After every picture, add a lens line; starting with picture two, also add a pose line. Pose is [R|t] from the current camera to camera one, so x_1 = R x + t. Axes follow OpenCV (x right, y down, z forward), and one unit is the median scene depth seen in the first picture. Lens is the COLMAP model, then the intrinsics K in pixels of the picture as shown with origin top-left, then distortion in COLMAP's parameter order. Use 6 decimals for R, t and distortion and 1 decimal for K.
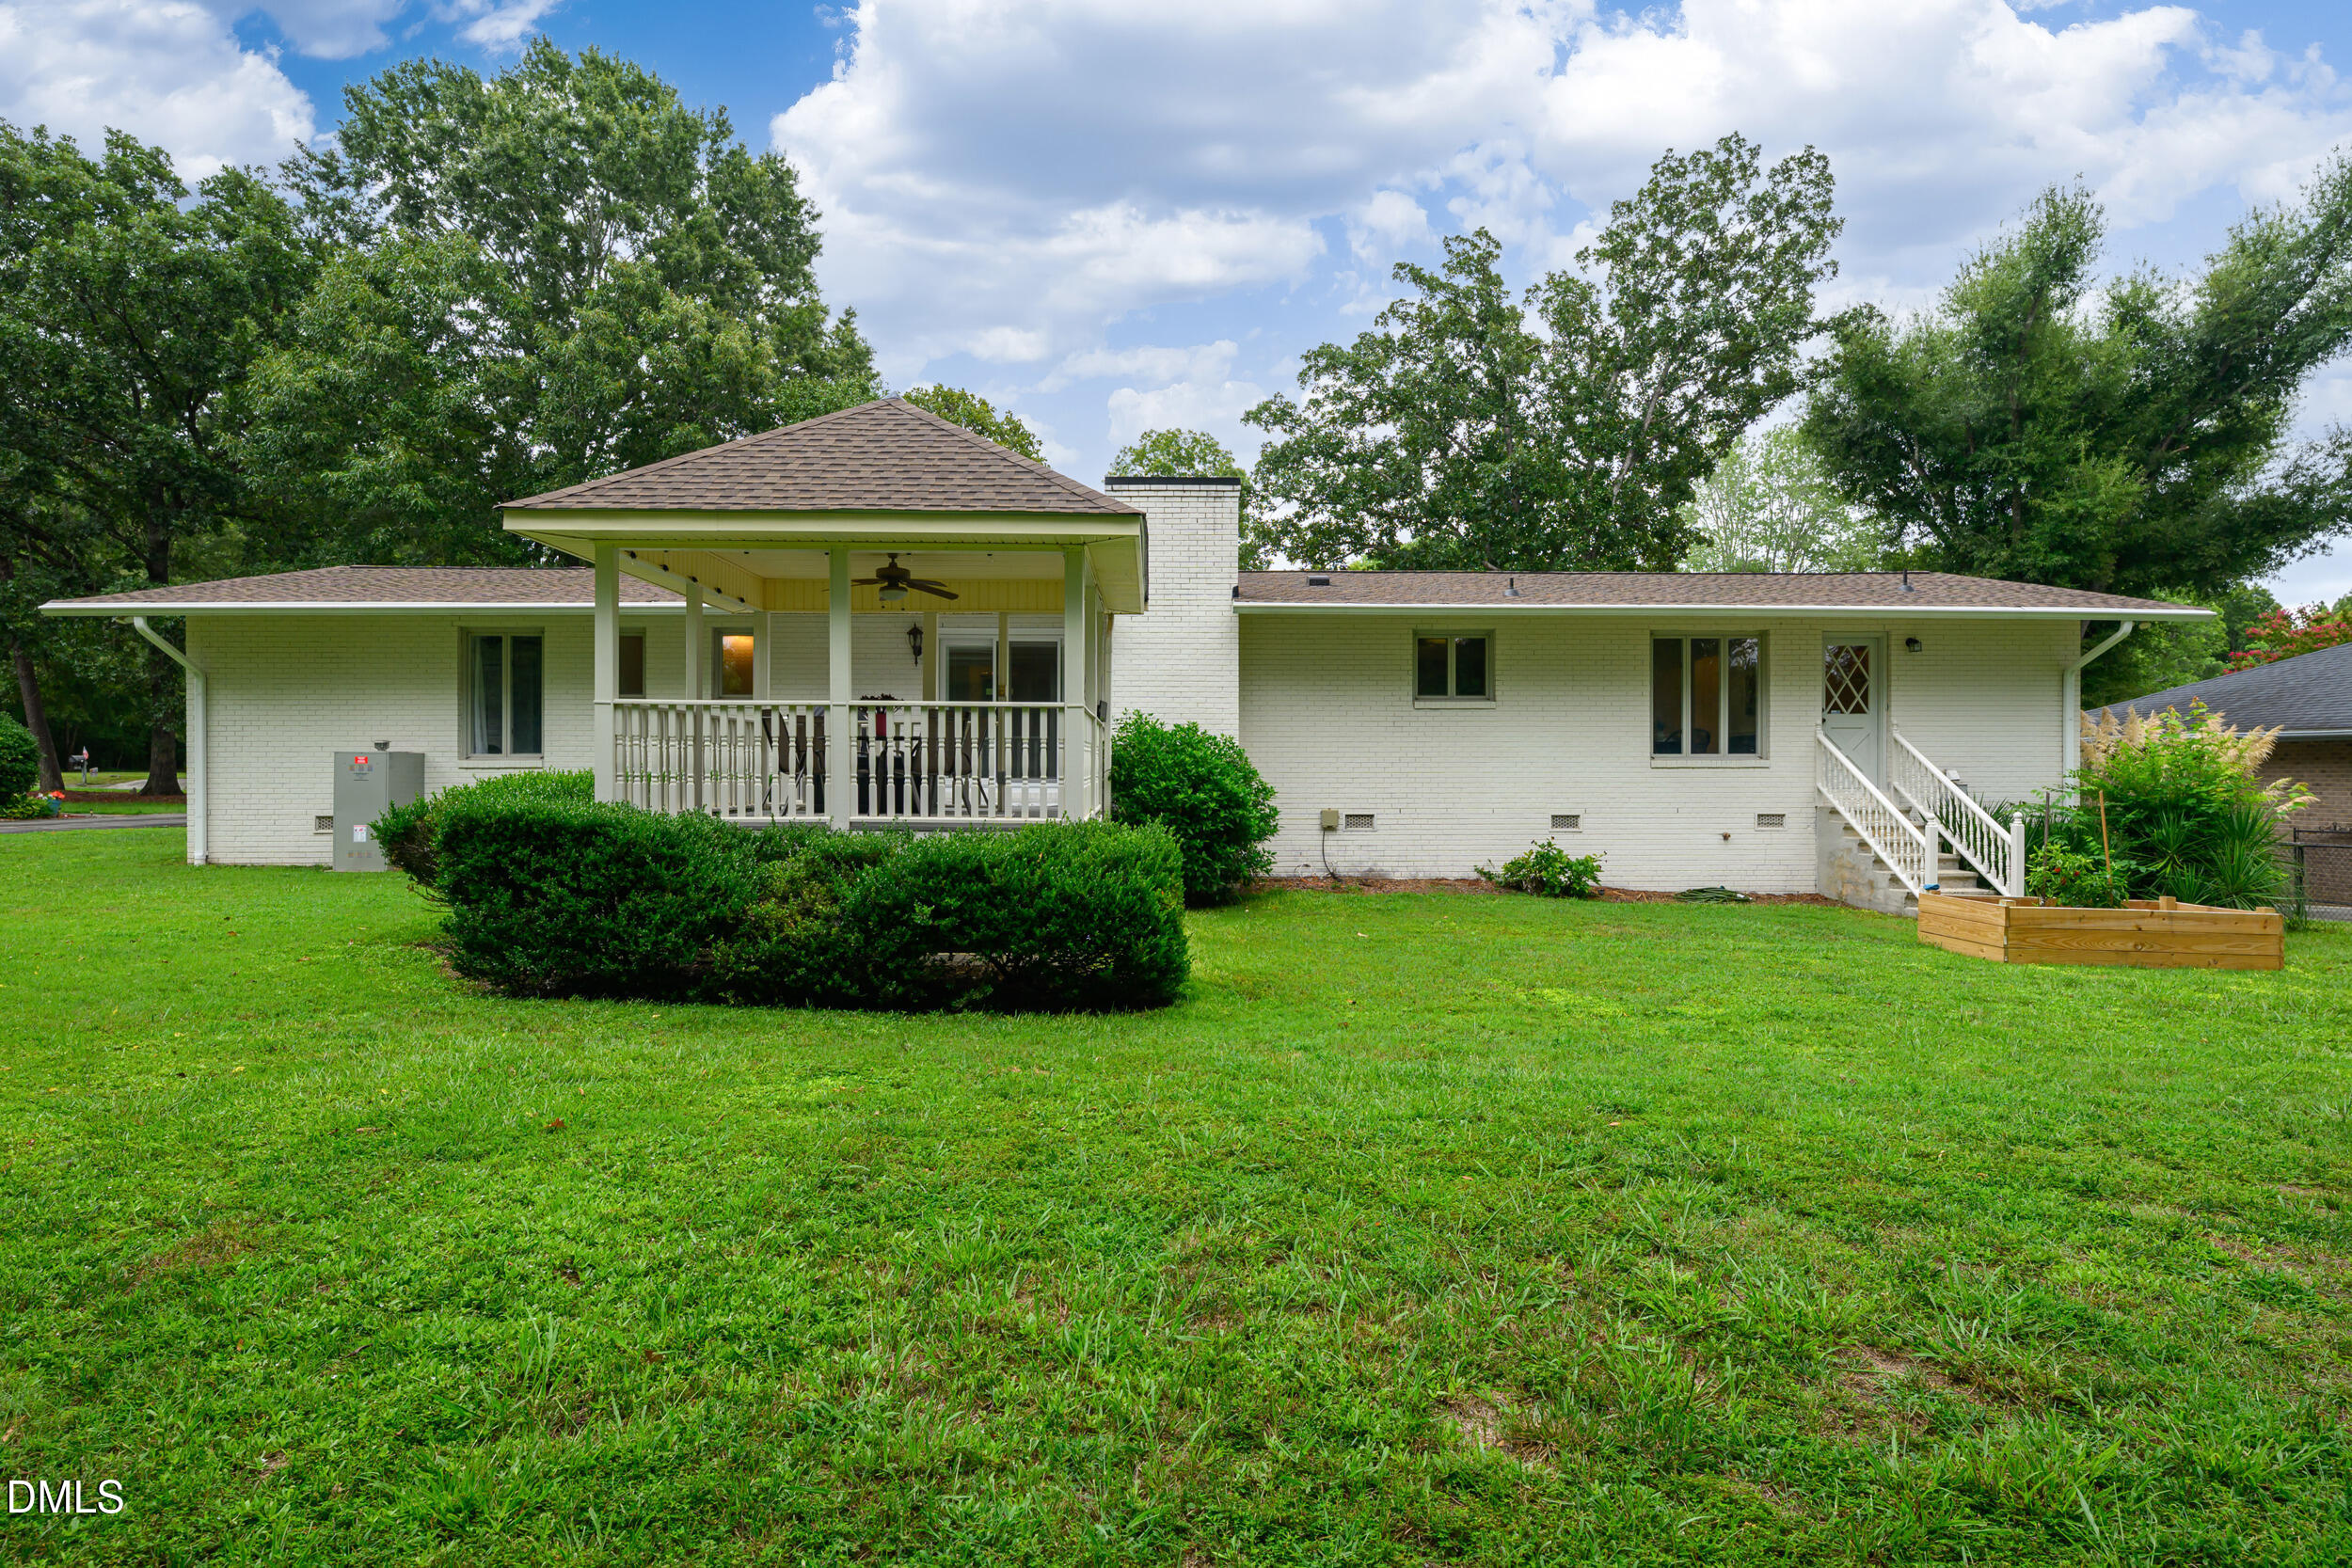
lens RADIAL K [[1198.1, 0, 1176.4], [0, 1198.1, 776.3], [0, 0, 1]] dist [-0.006024, -0.000461]
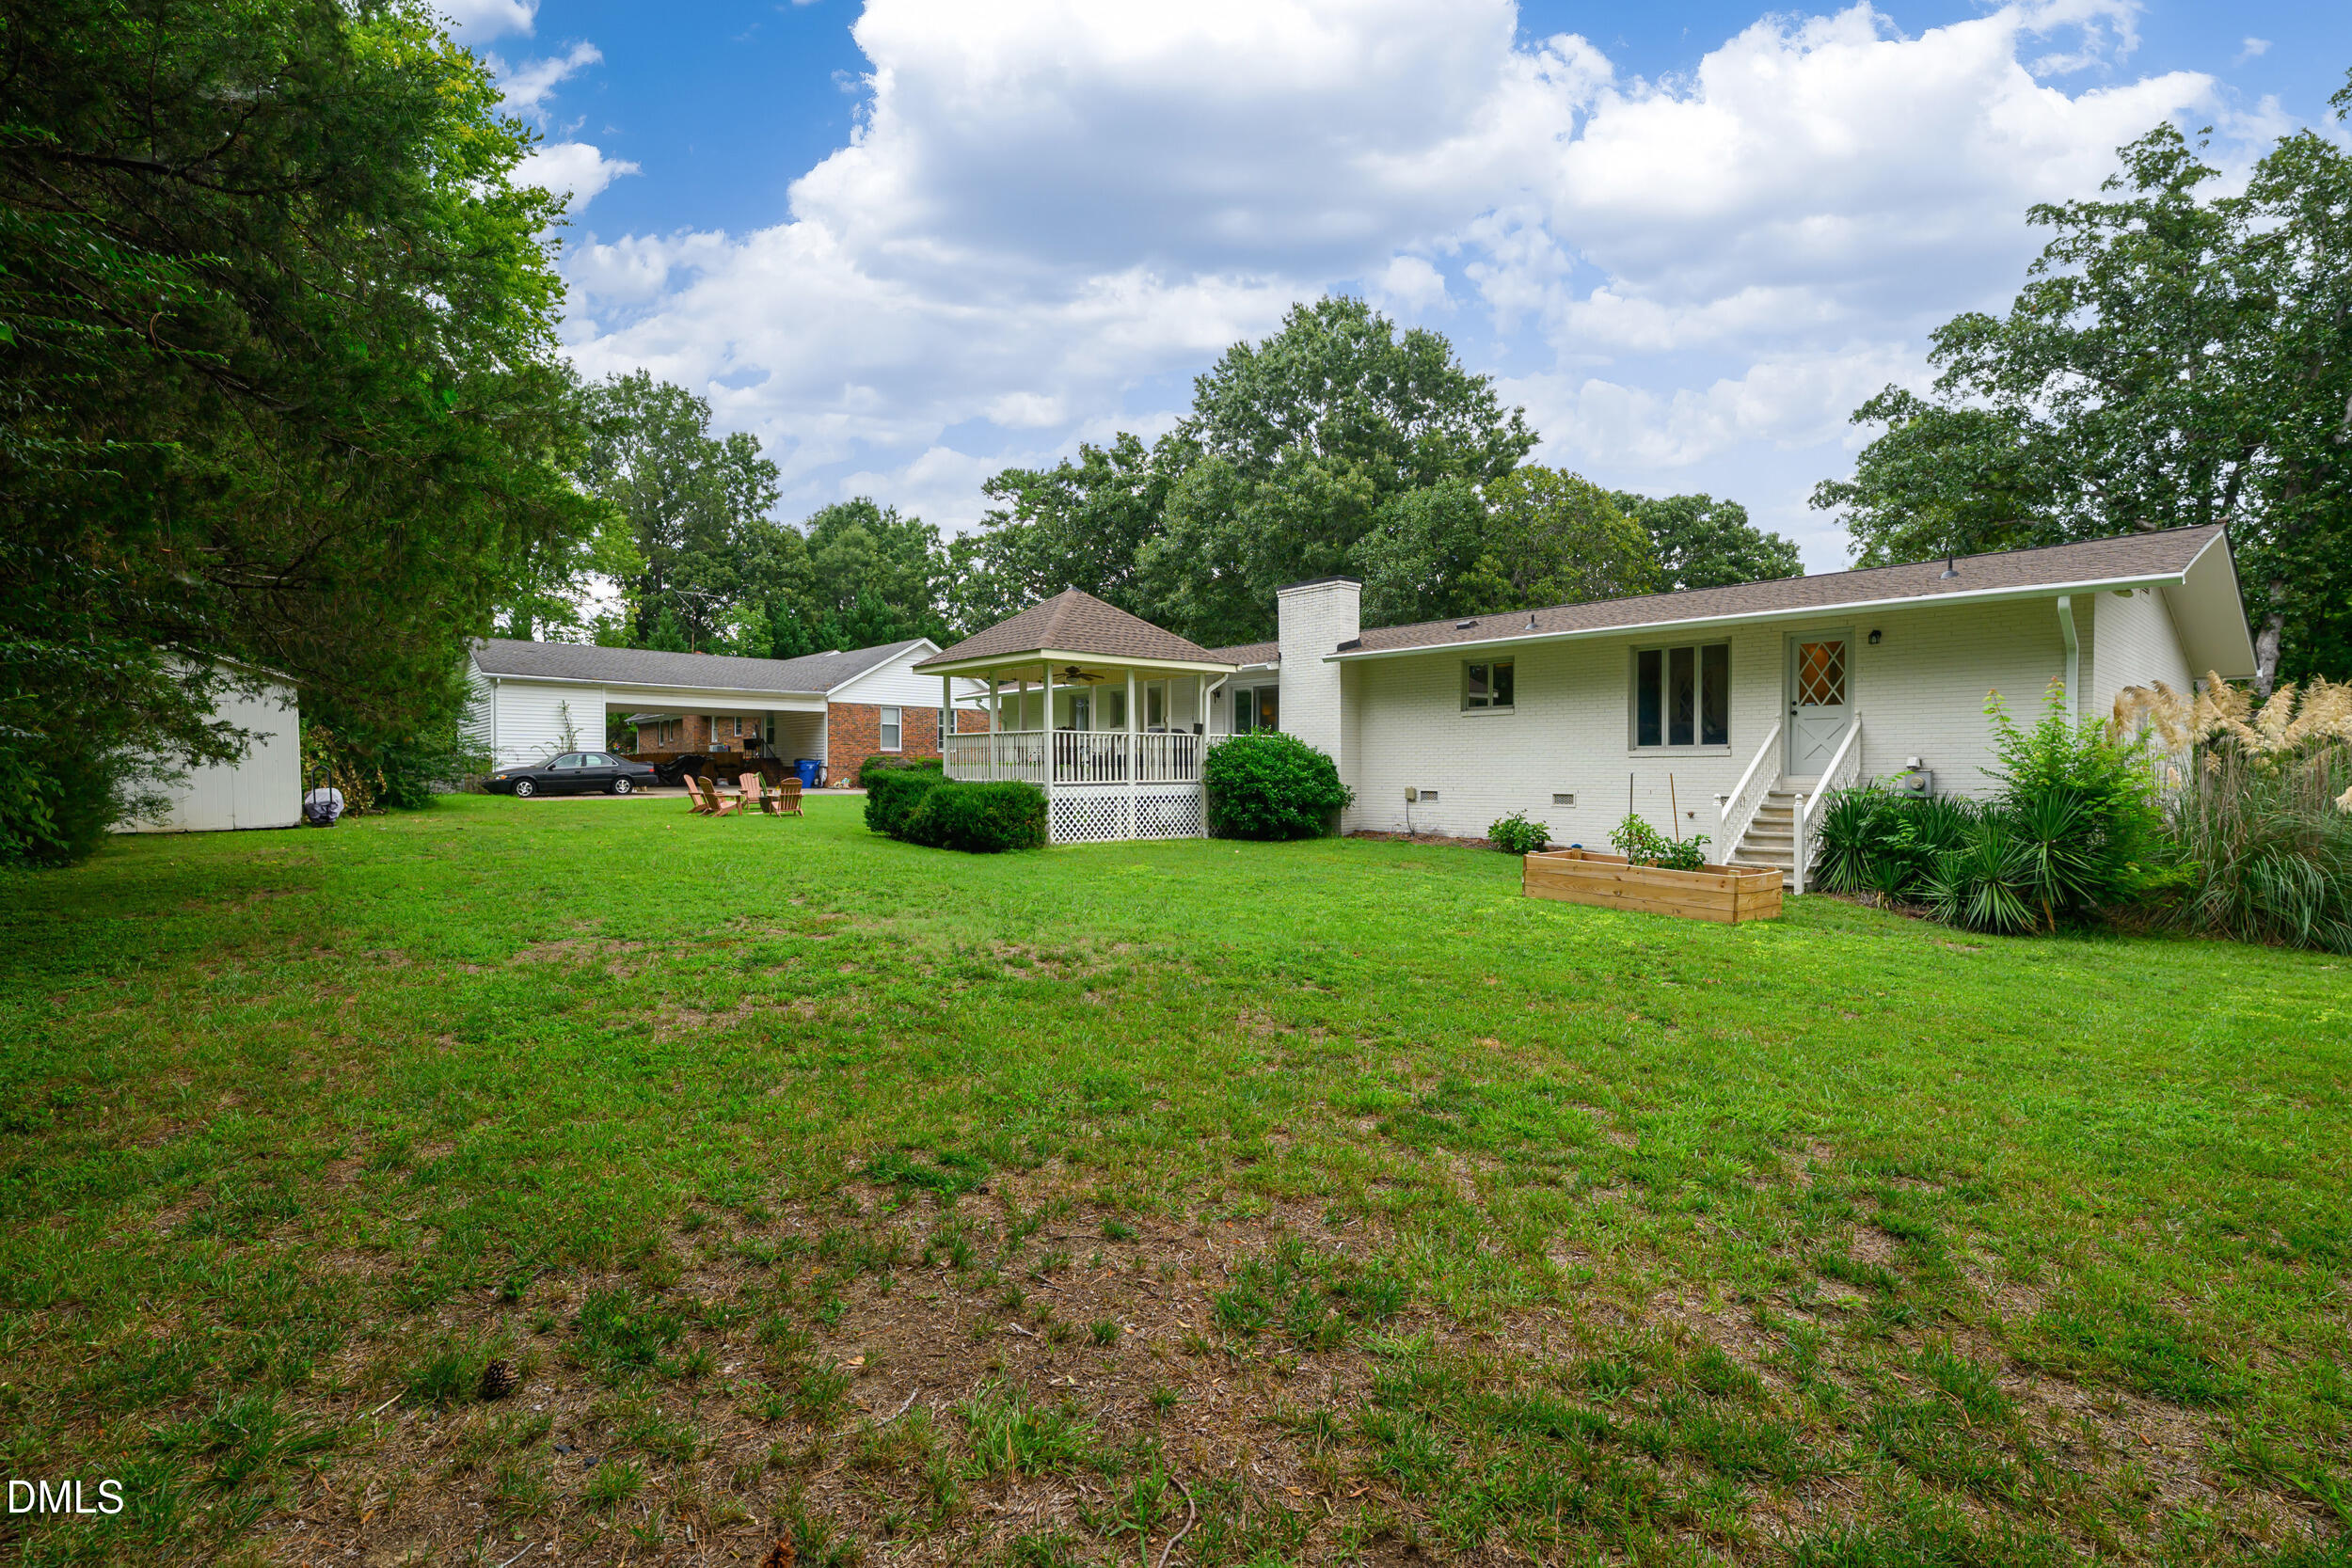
lens RADIAL K [[1113.4, 0, 1173.7], [0, 1113.4, 781.2], [0, 0, 1]] dist [-0.000813, 0.000361]
pose [[0.623121, 0.008226, -0.782082, 0.993243], [-0.005778, 0.999966, 0.005914, 0.013650], [0.782104, 0.000834, 0.623147, -0.080787]]
